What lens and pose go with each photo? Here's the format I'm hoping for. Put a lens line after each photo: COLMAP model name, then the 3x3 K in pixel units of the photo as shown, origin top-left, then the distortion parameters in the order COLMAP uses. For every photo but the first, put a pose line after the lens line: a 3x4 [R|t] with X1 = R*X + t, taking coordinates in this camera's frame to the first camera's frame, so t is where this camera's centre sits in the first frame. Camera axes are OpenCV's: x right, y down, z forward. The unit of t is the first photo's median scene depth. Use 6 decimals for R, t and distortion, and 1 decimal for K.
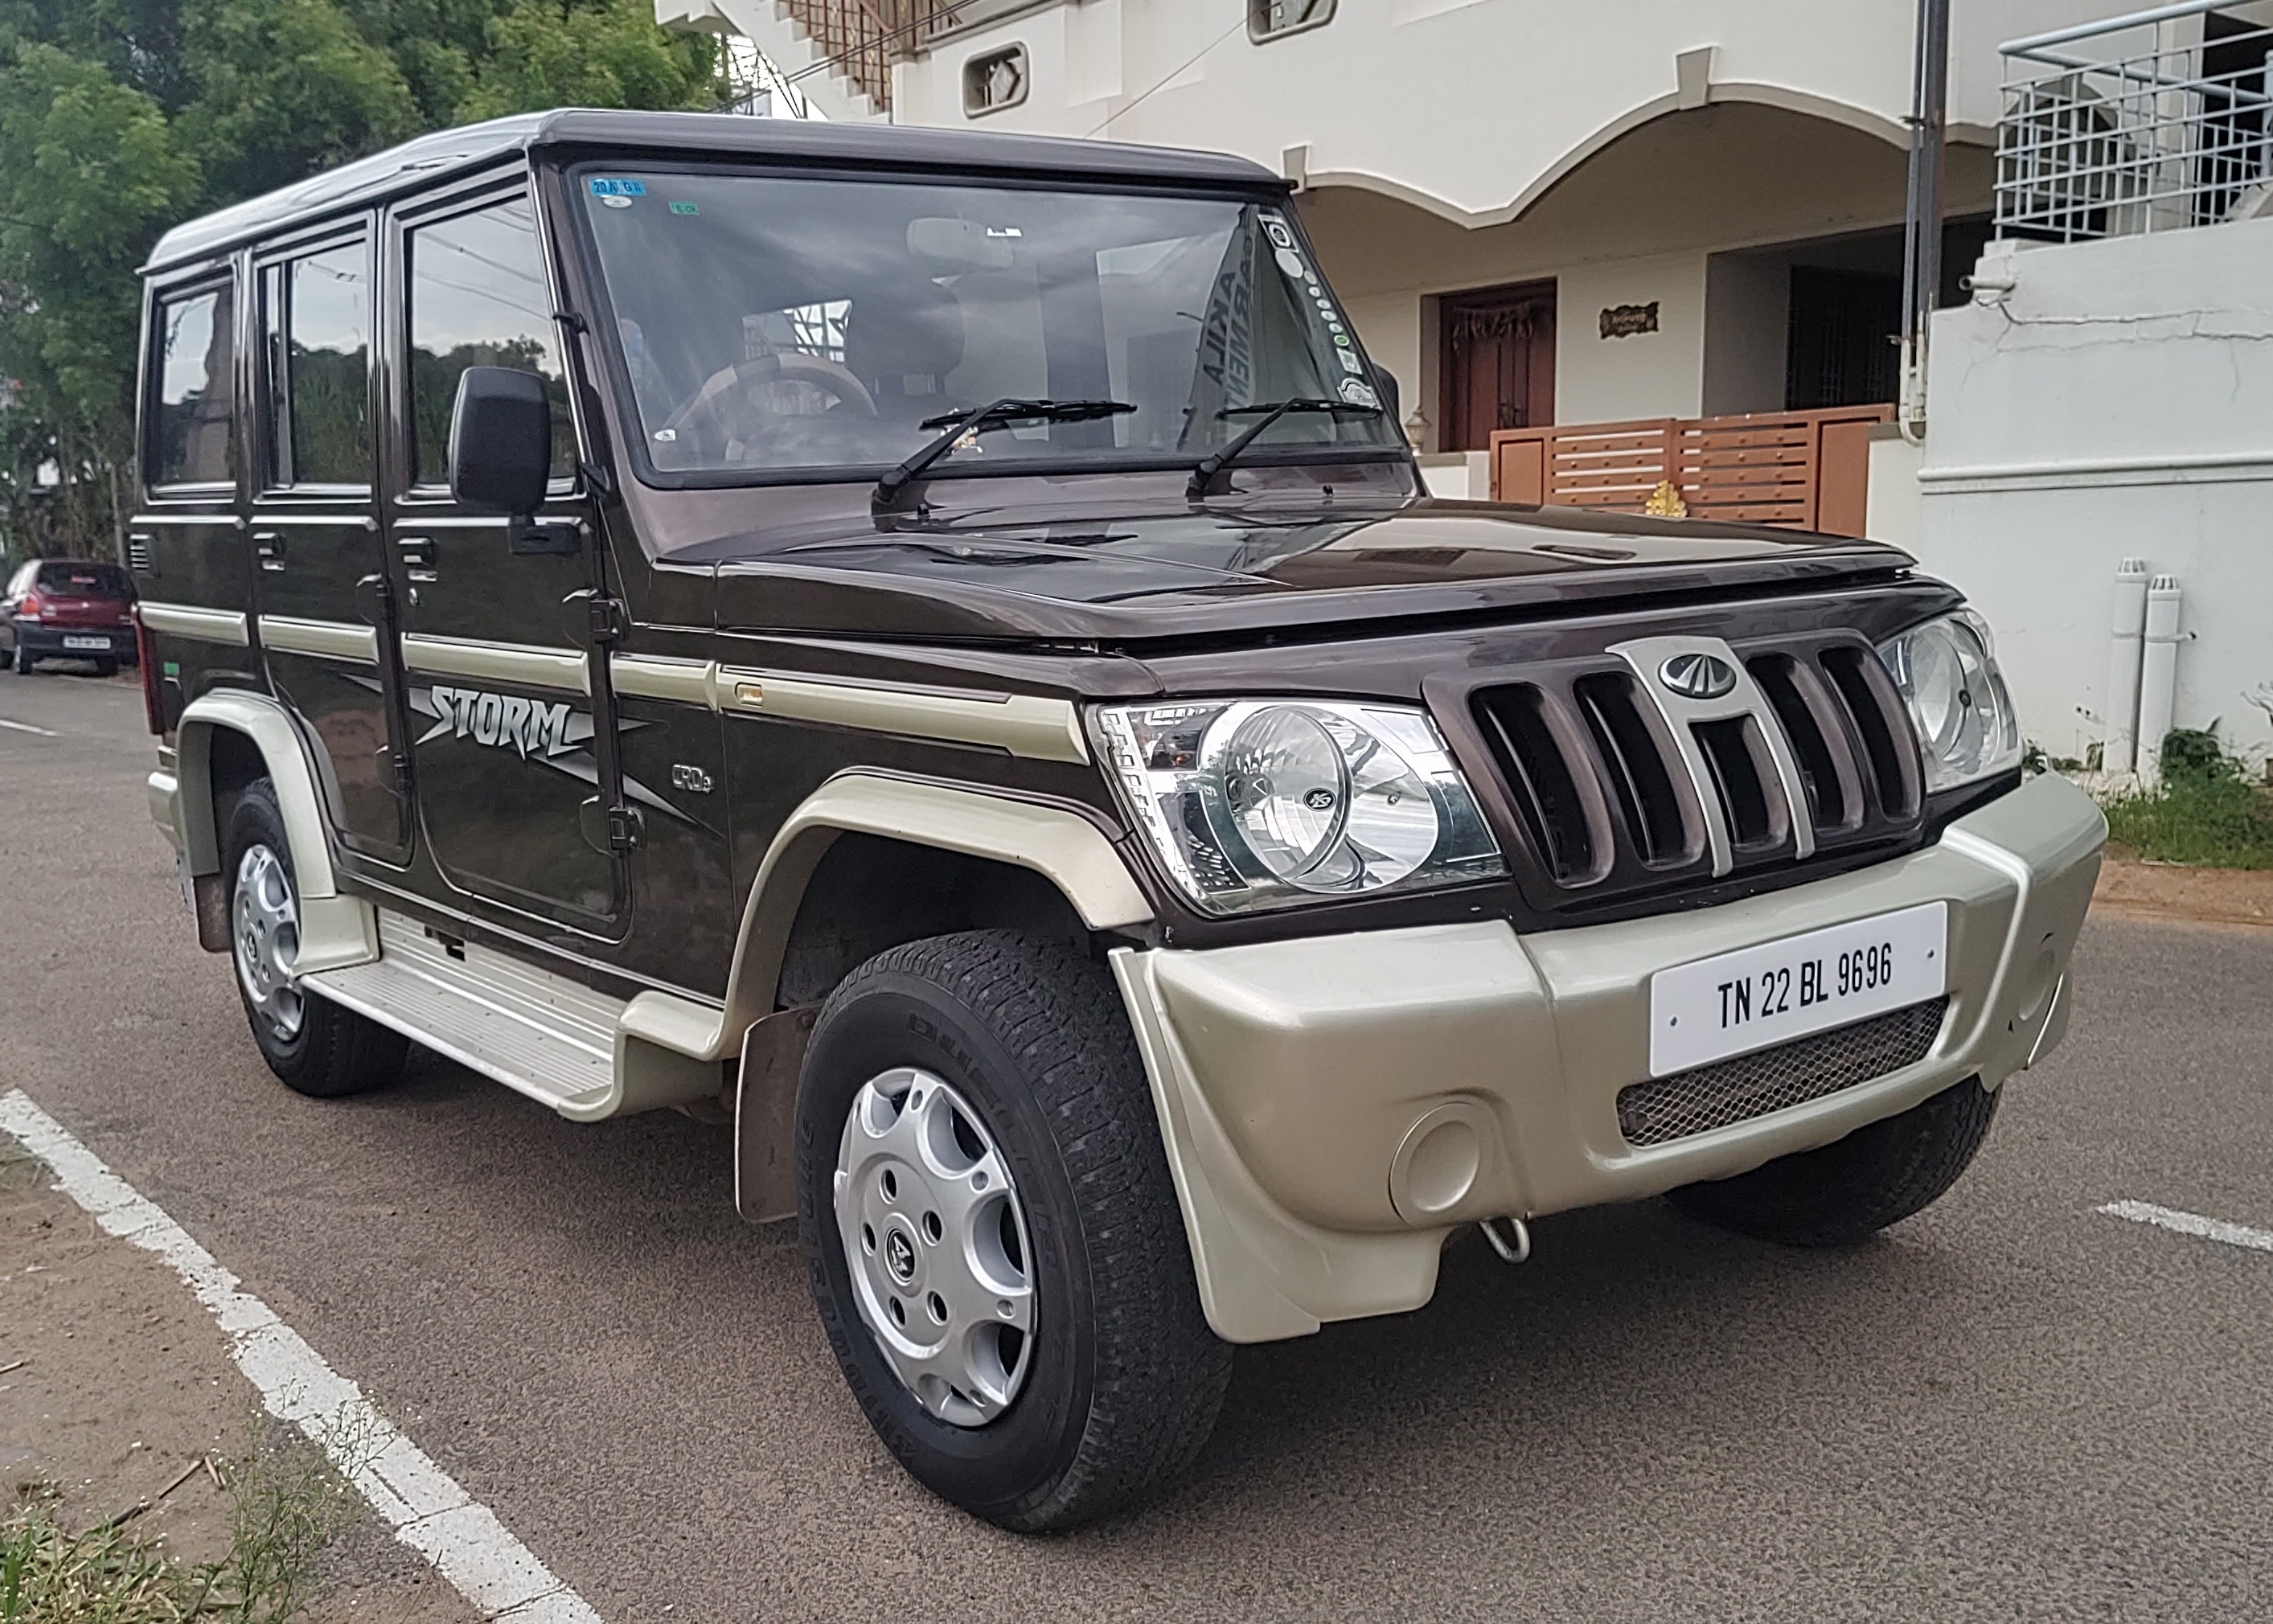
lens RADIAL K [[2204.1, 0, 1137.2], [0, 2204.1, 906.0], [0, 0, 1]] dist [0.008887, -0.040071]
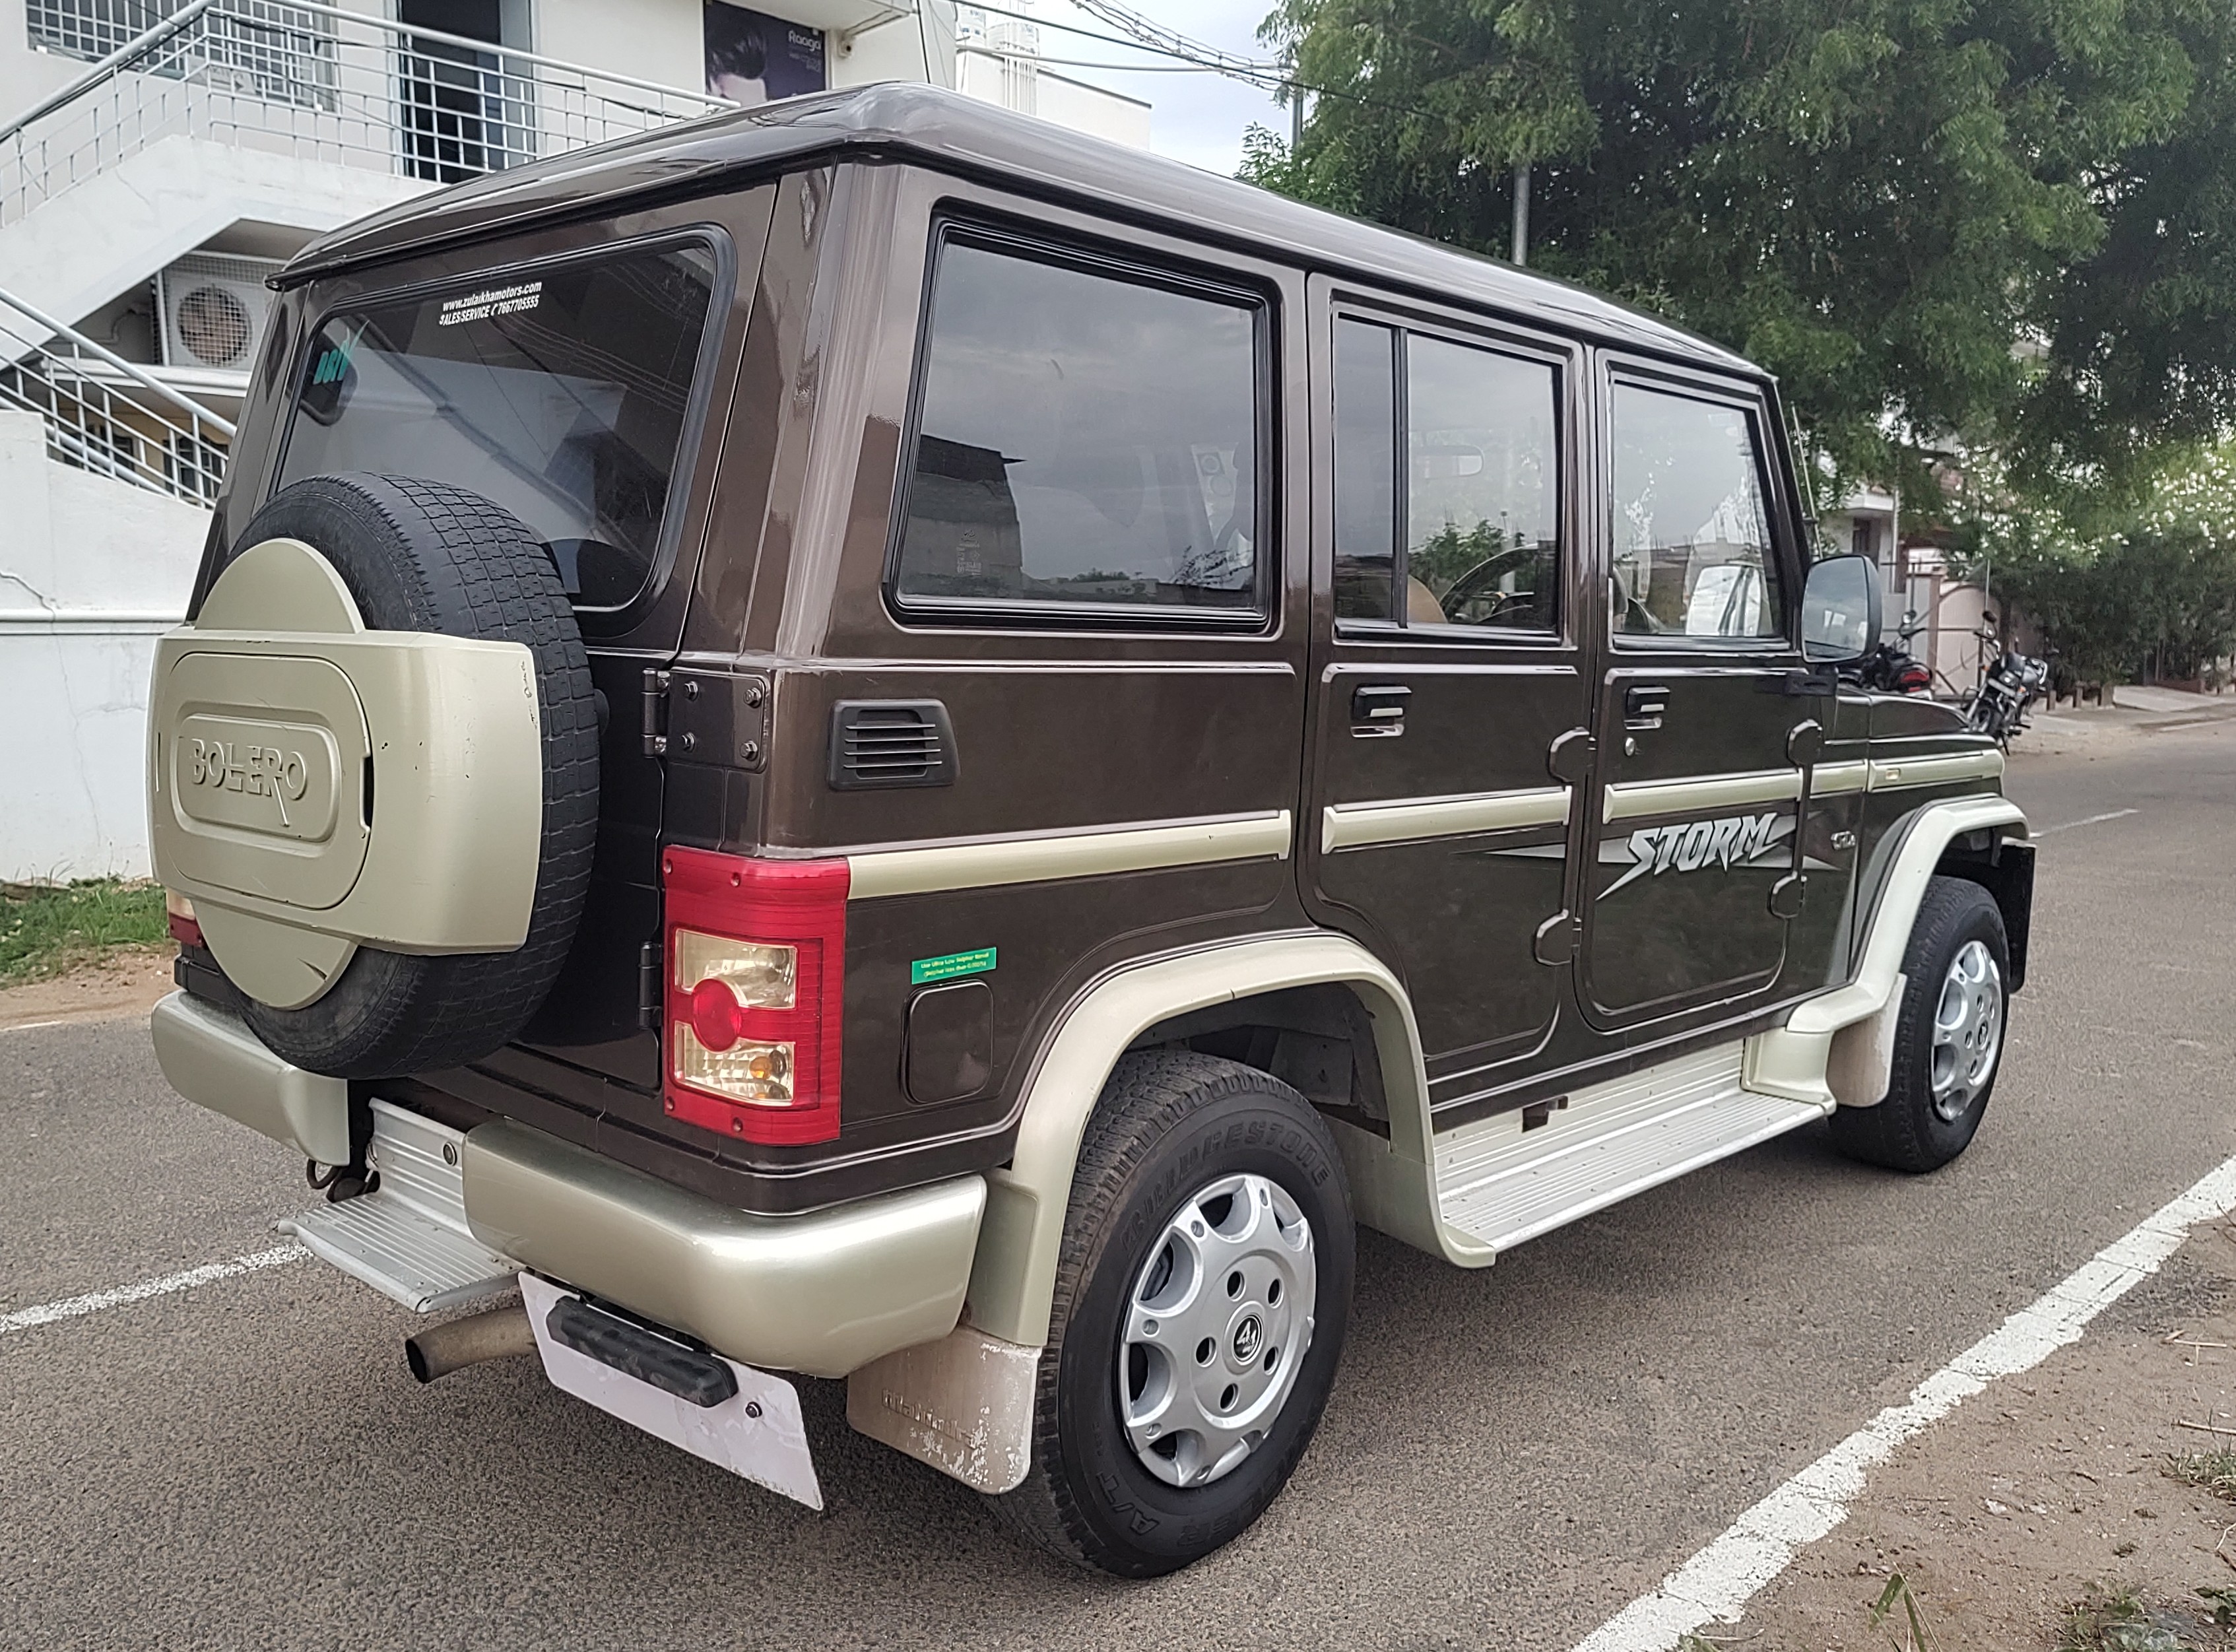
lens RADIAL K [[1872.6, 0, 927.1], [0, 1872.6, 852.1], [0, 0, 1]] dist [0.006360, -0.003589]
pose [[-0.103092, -0.092505, 0.990361, -1.254717], [0.171197, 0.979158, 0.109279, -0.264623], [-0.979828, 0.180813, -0.085107, 1.532935]]
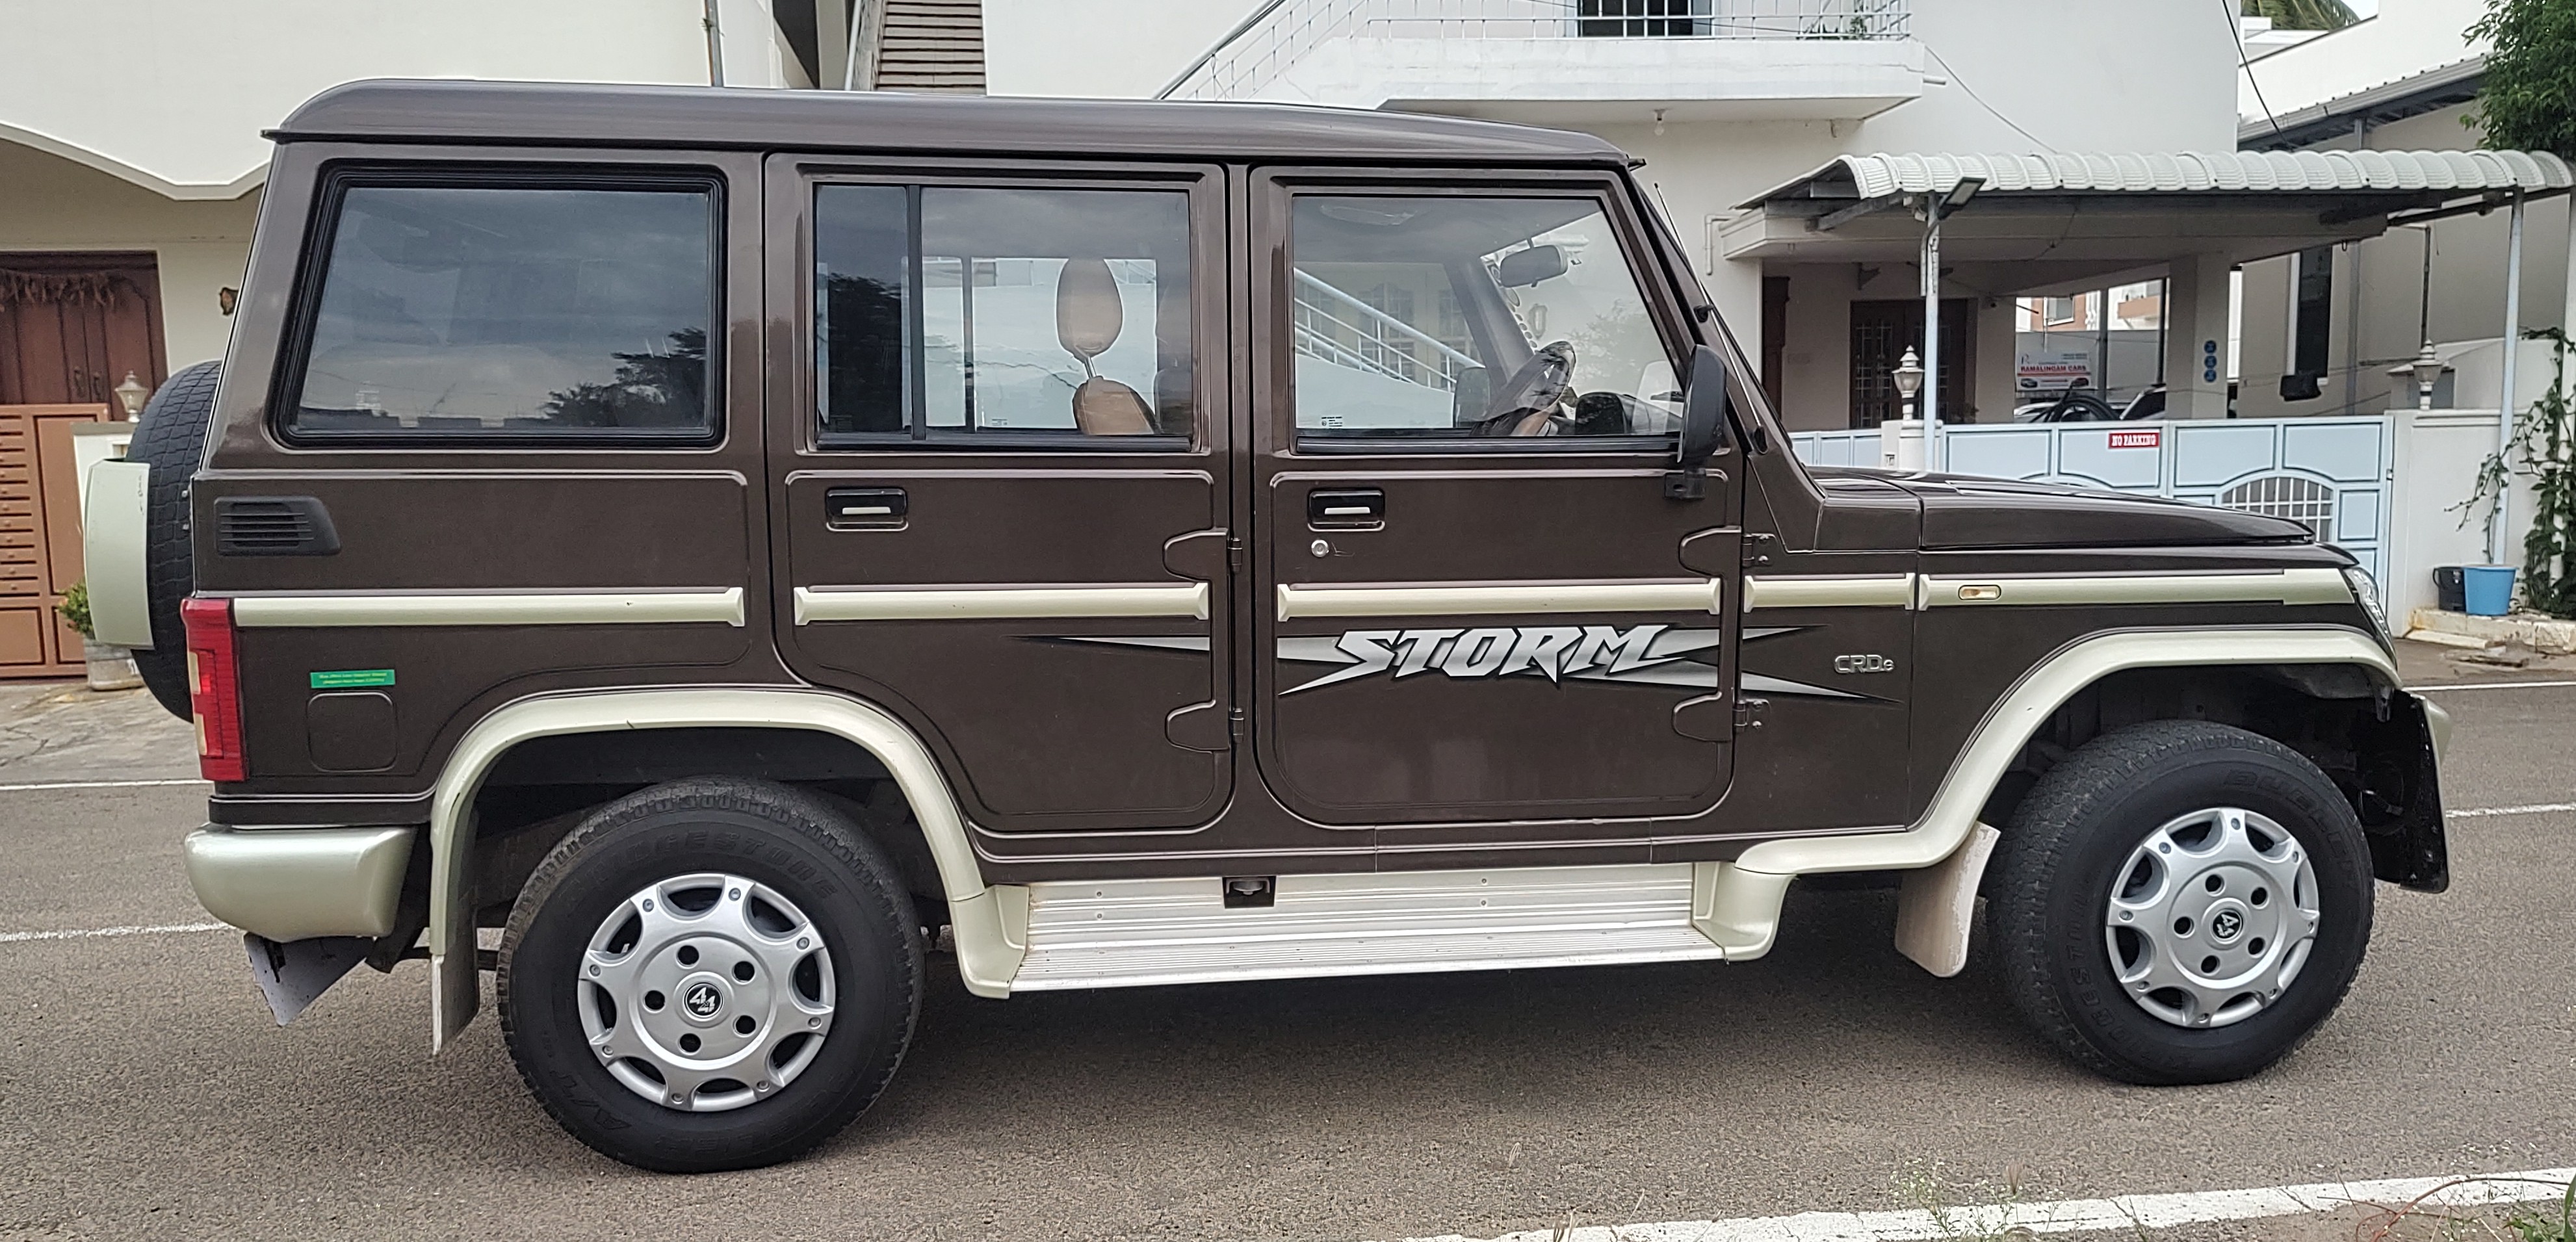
lens RADIAL K [[1811.6, 0, 1302.1], [0, 1811.6, 682.2], [0, 0, 1]] dist [0.047312, -0.002940]
pose [[0.517717, -0.090027, 0.850802, -1.166138], [0.151851, 0.988328, 0.012177, -0.098917], [-0.841968, 0.122891, 0.525345, 0.627556]]
